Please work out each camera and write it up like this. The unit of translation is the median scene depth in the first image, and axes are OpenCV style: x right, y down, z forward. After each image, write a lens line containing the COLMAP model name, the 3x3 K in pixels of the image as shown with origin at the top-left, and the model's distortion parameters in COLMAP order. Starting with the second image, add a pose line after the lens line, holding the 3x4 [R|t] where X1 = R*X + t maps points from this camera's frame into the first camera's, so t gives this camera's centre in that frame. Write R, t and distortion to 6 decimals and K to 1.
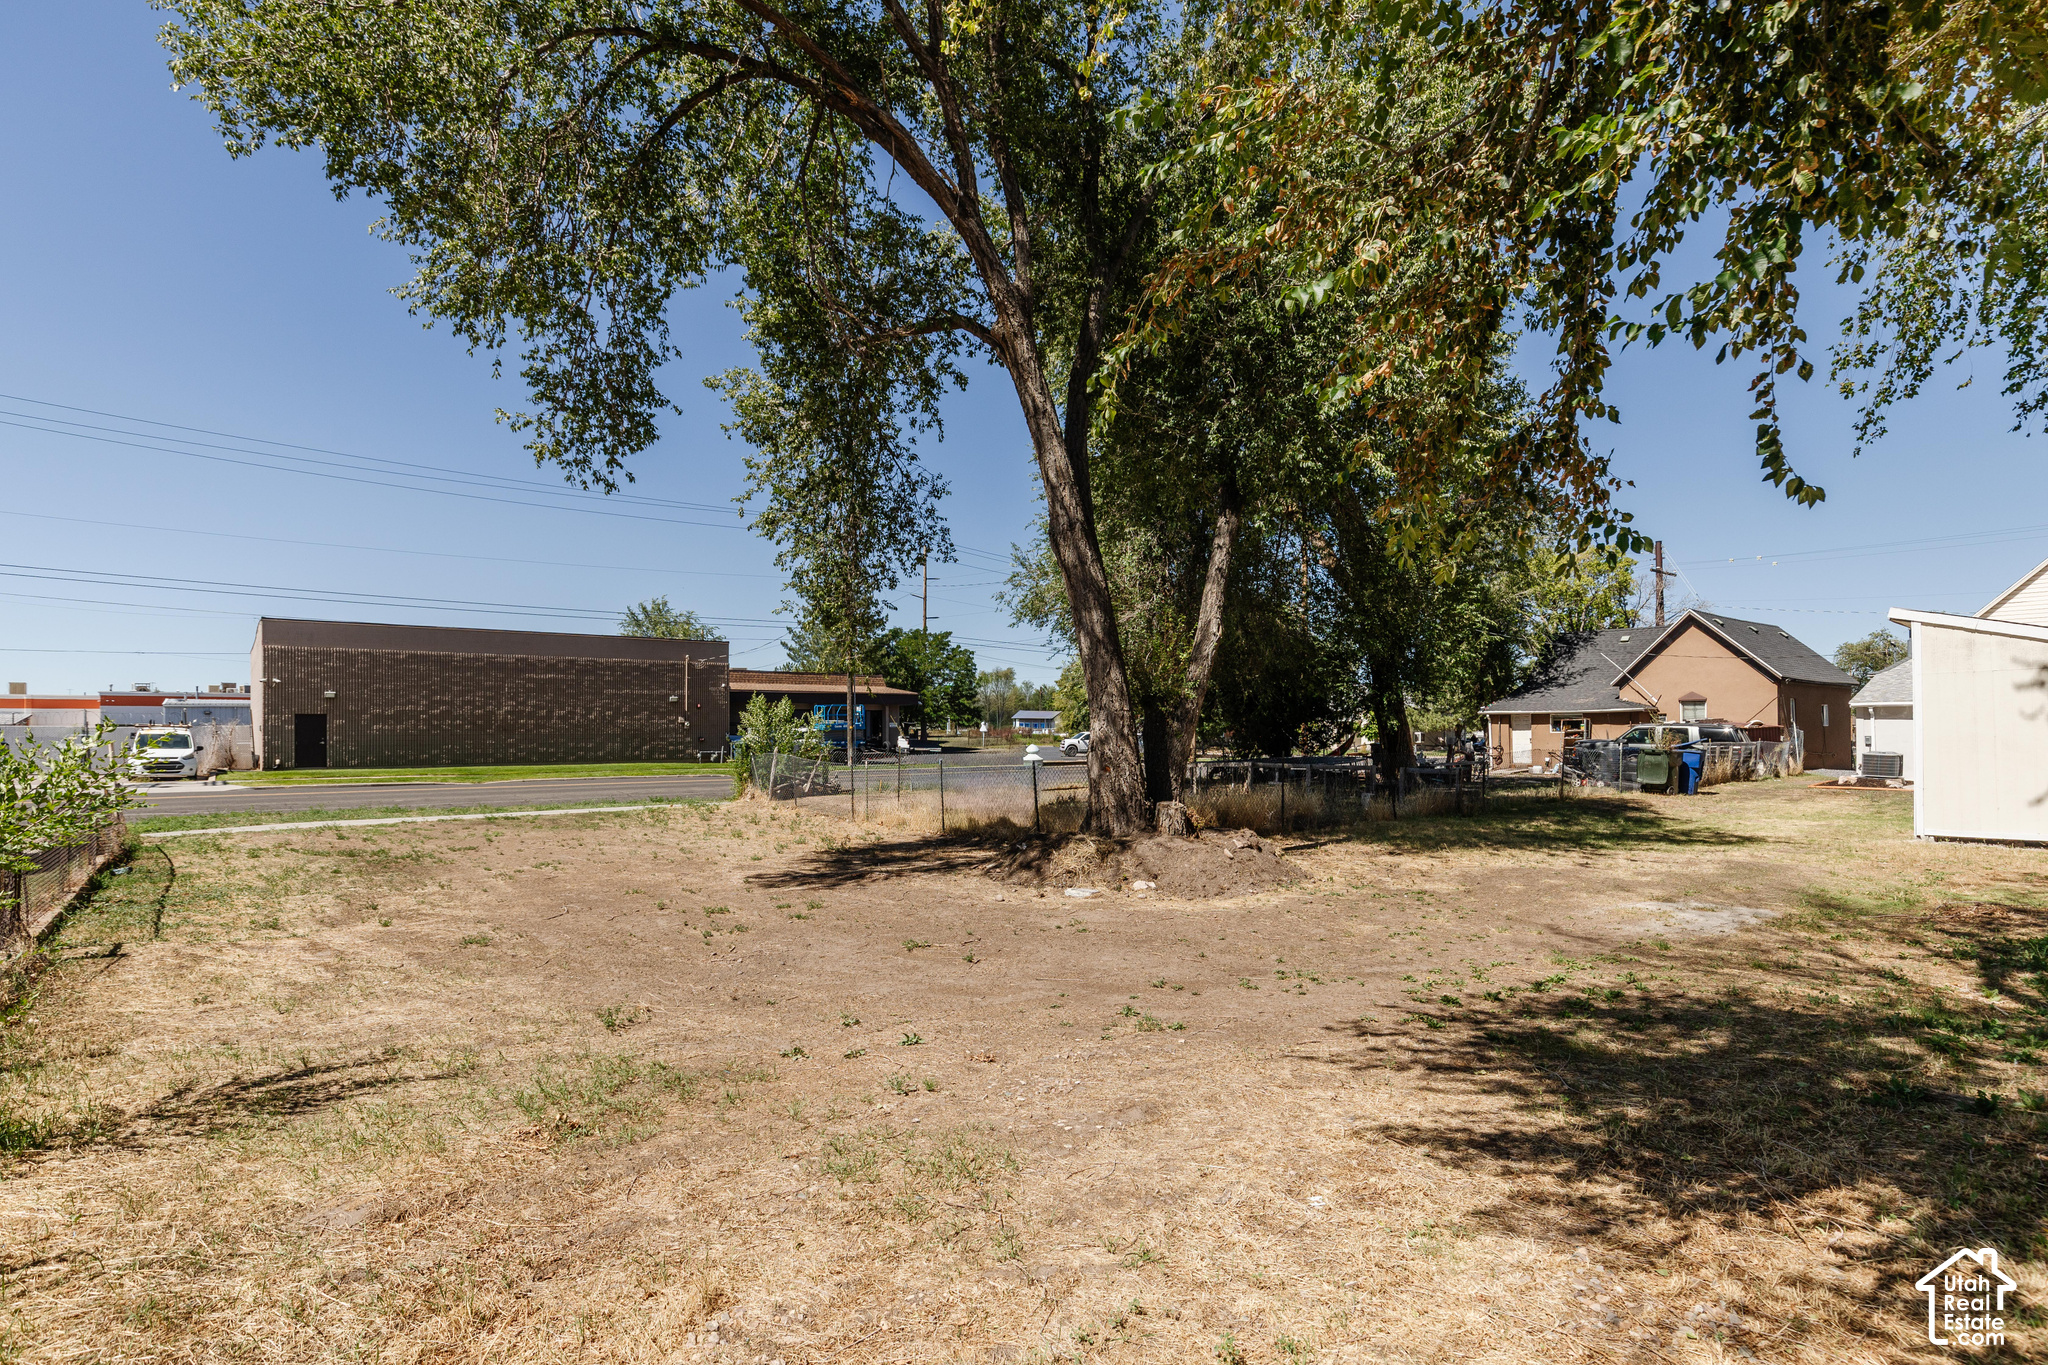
lens RADIAL K [[994.1, 0, 1005.8], [0, 994.1, 739.0], [0, 0, 1]] dist [0.001017, 0.001452]
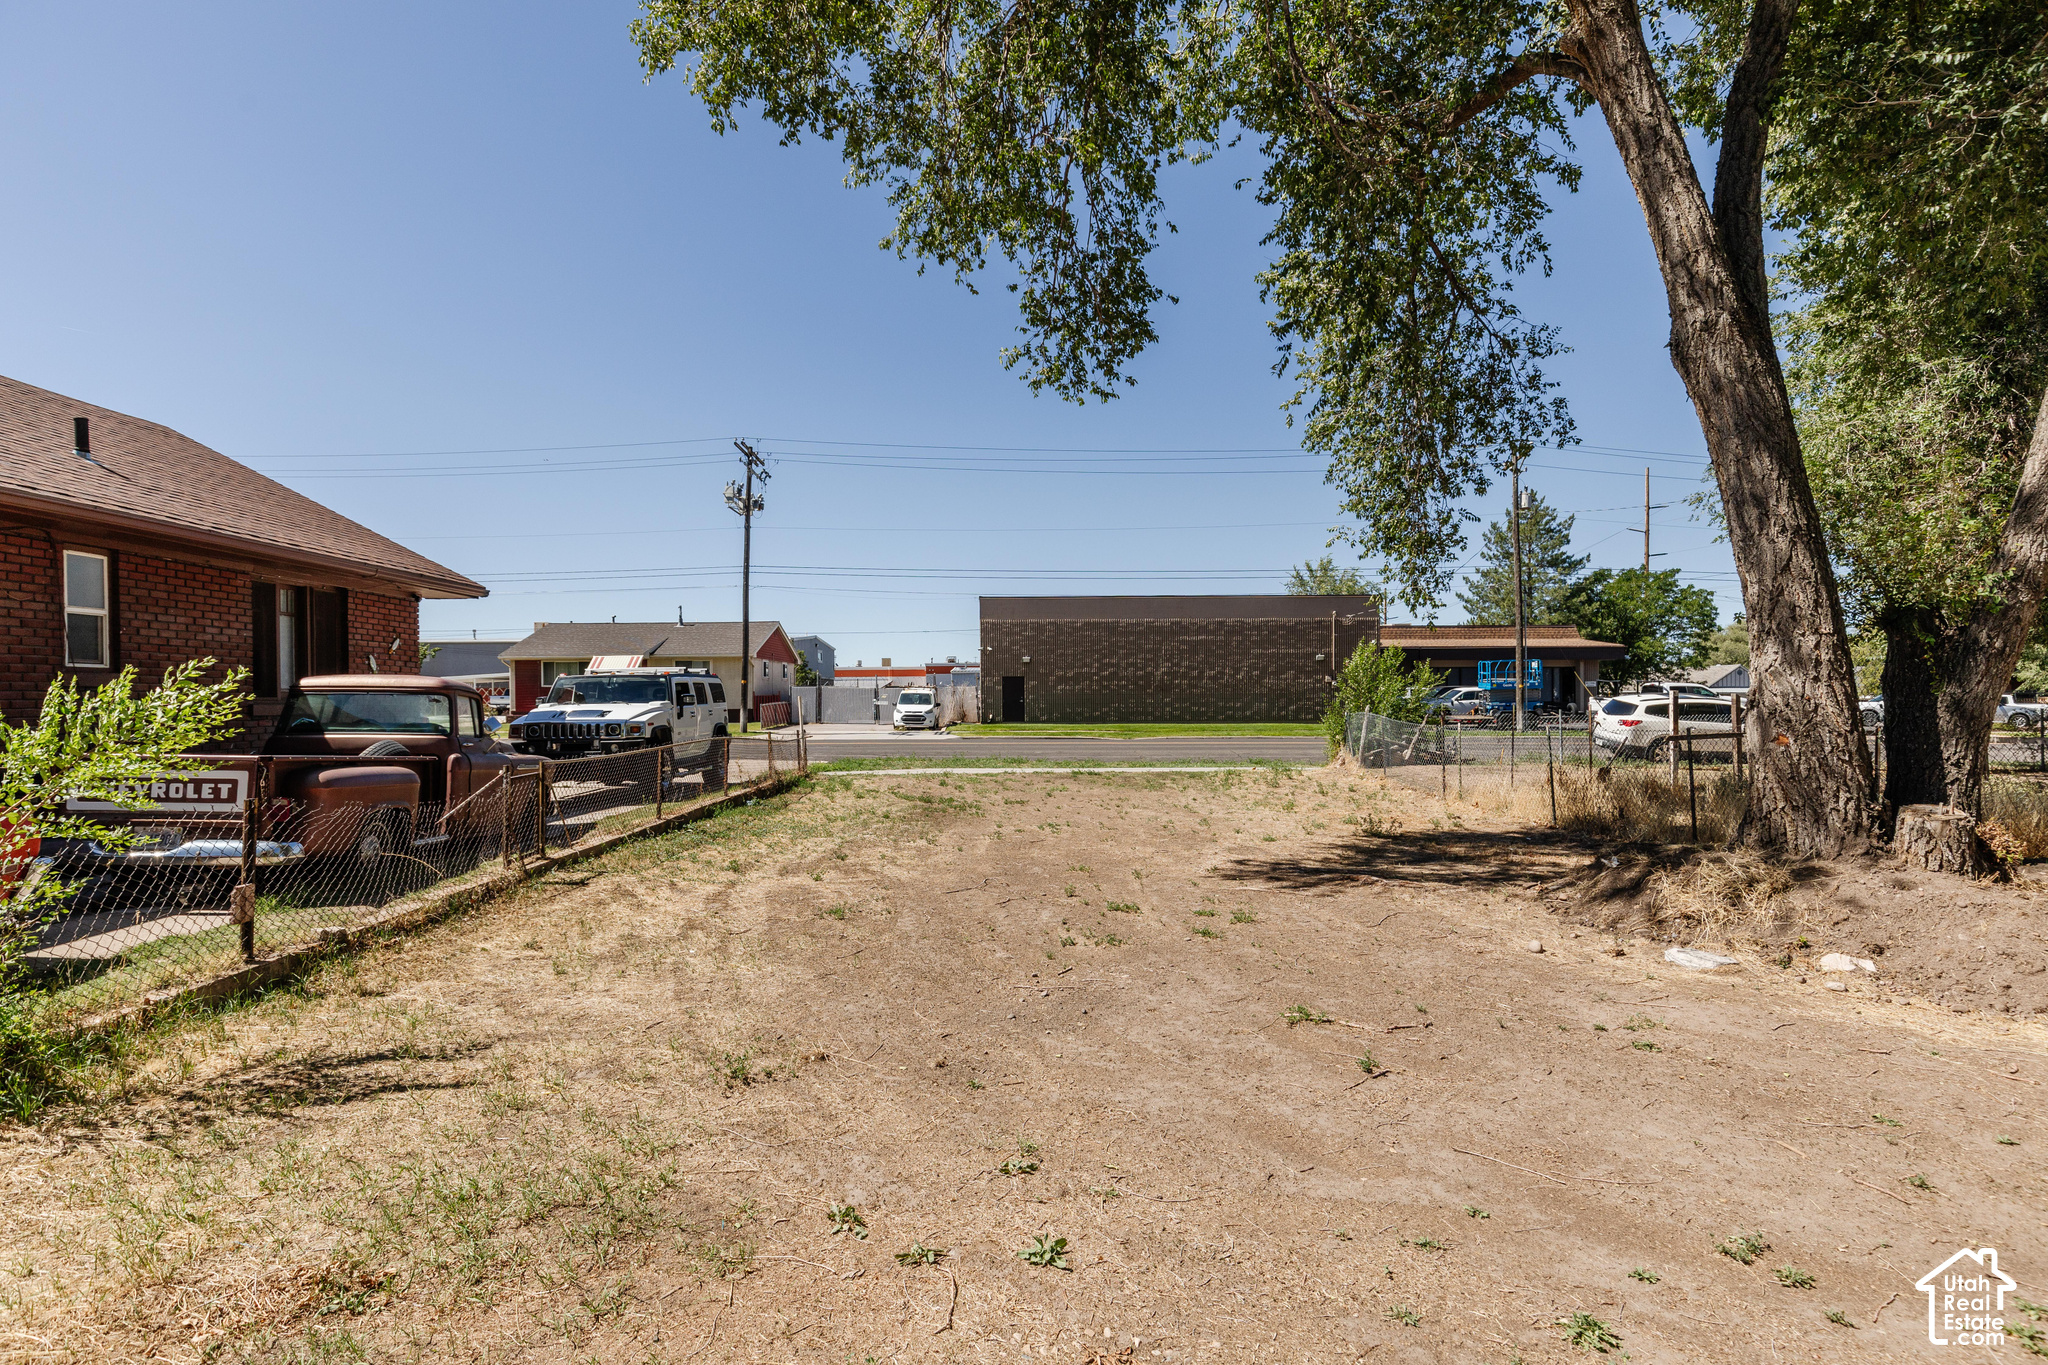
lens RADIAL K [[994.1, 0, 1027.1], [0, 994.1, 698.6], [0, 0, 1]] dist [0.001017, 0.001452]
pose [[0.796195, 0.003186, -0.605031, 0.054538], [-0.004985, 0.999987, -0.001294, 0.005365], [0.605019, 0.004046, 0.796201, 0.157758]]
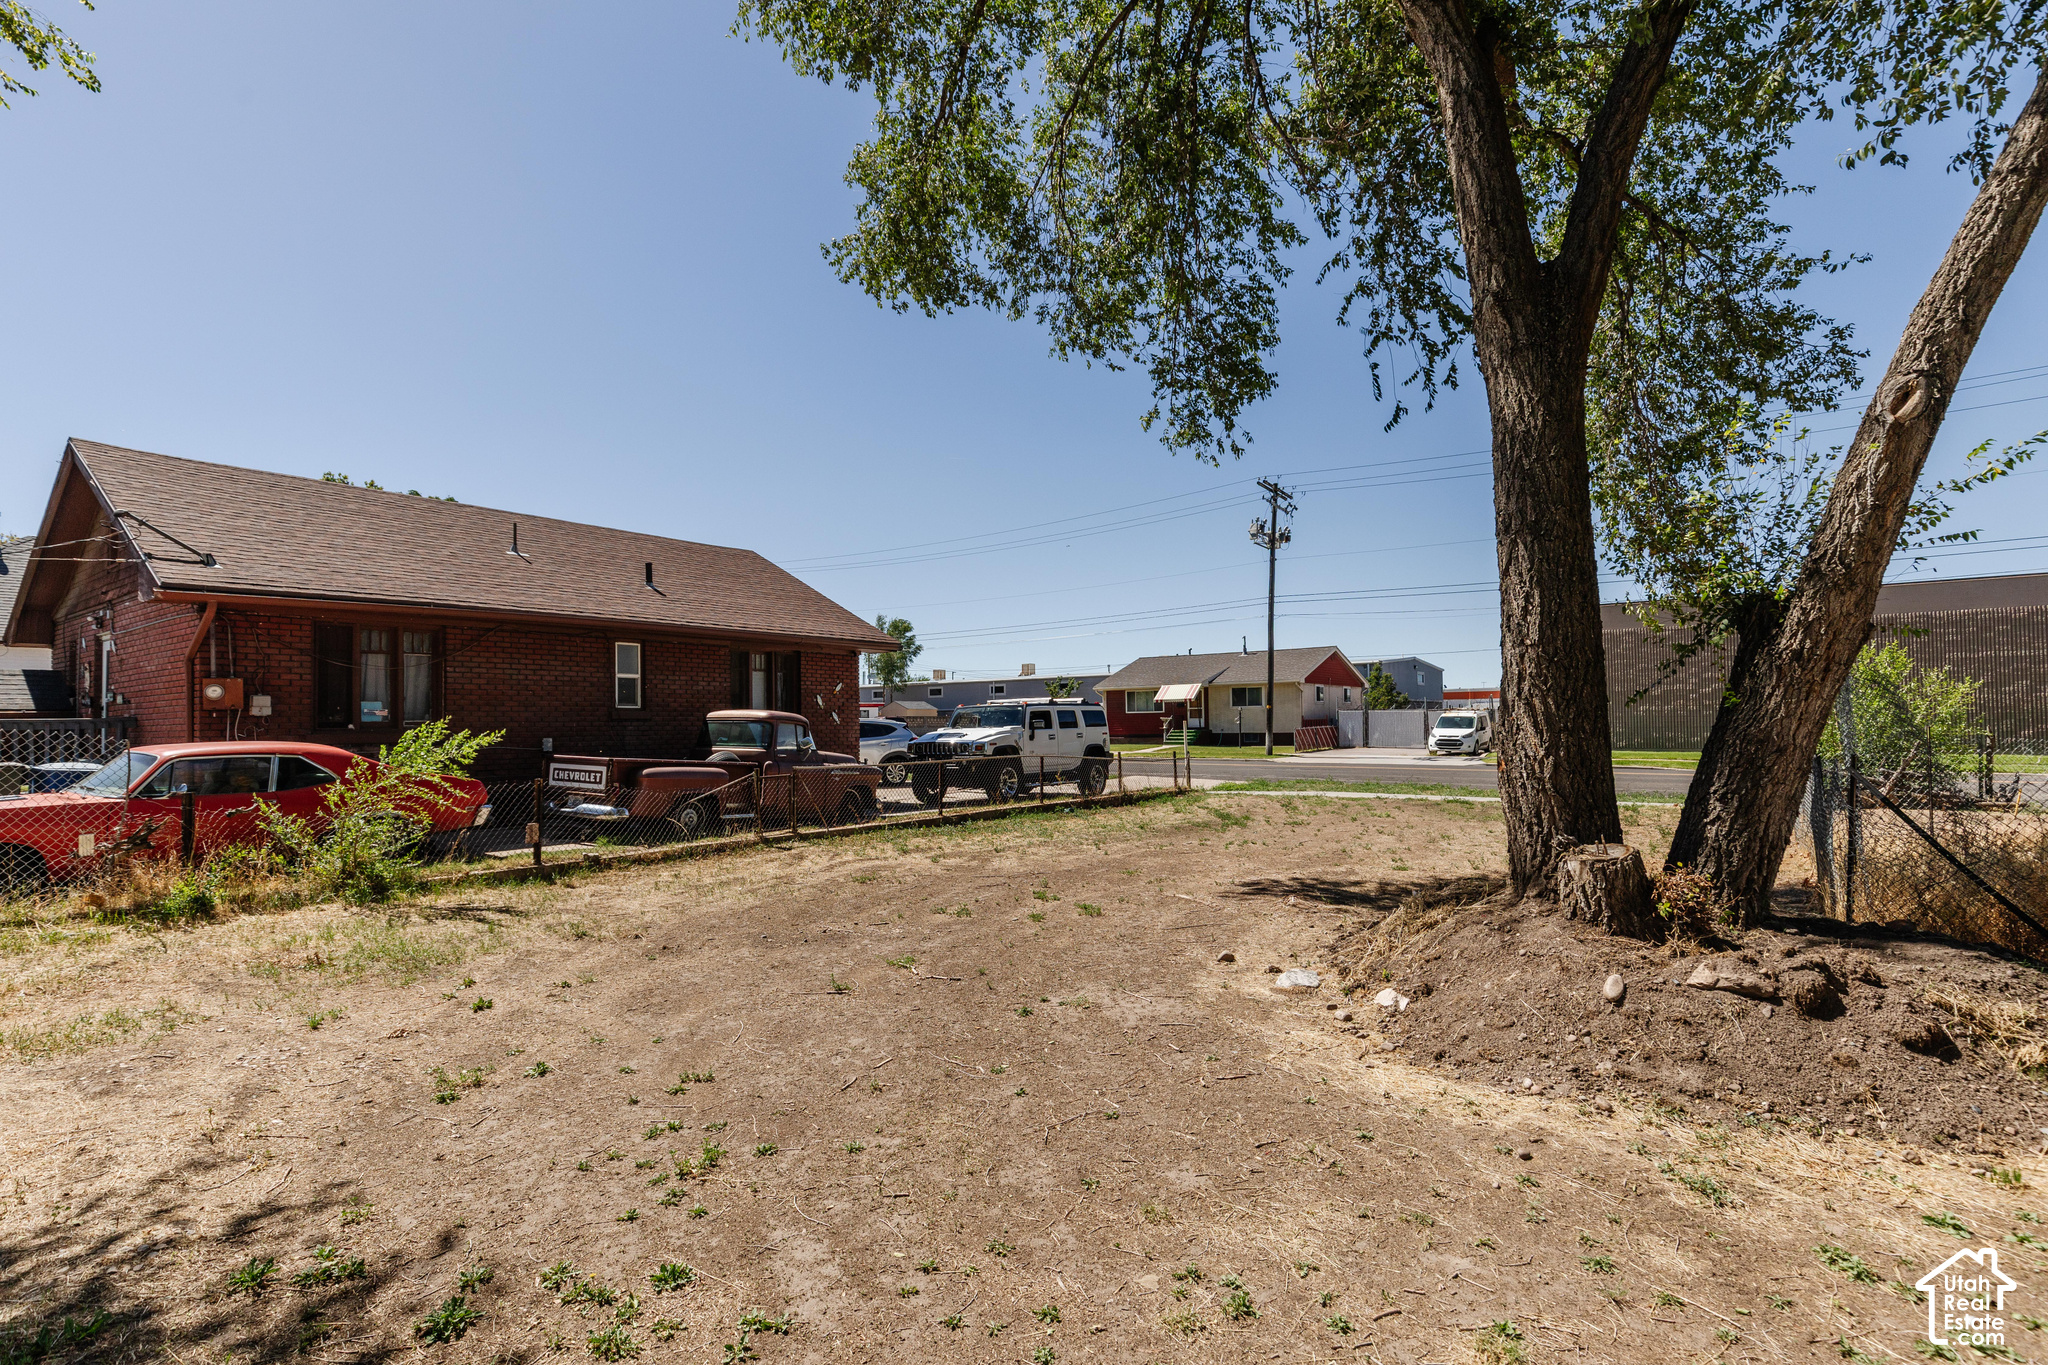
lens RADIAL K [[992.8, 0, 1021.8], [0, 992.8, 684.9], [0, 0, 1]] dist [0.000453, 0.000064]
pose [[0.276768, -0.036677, -0.960237, 0.280090], [0.000761, 0.999279, -0.037949, 0.004530], [0.960936, 0.009773, 0.276597, 0.336631]]
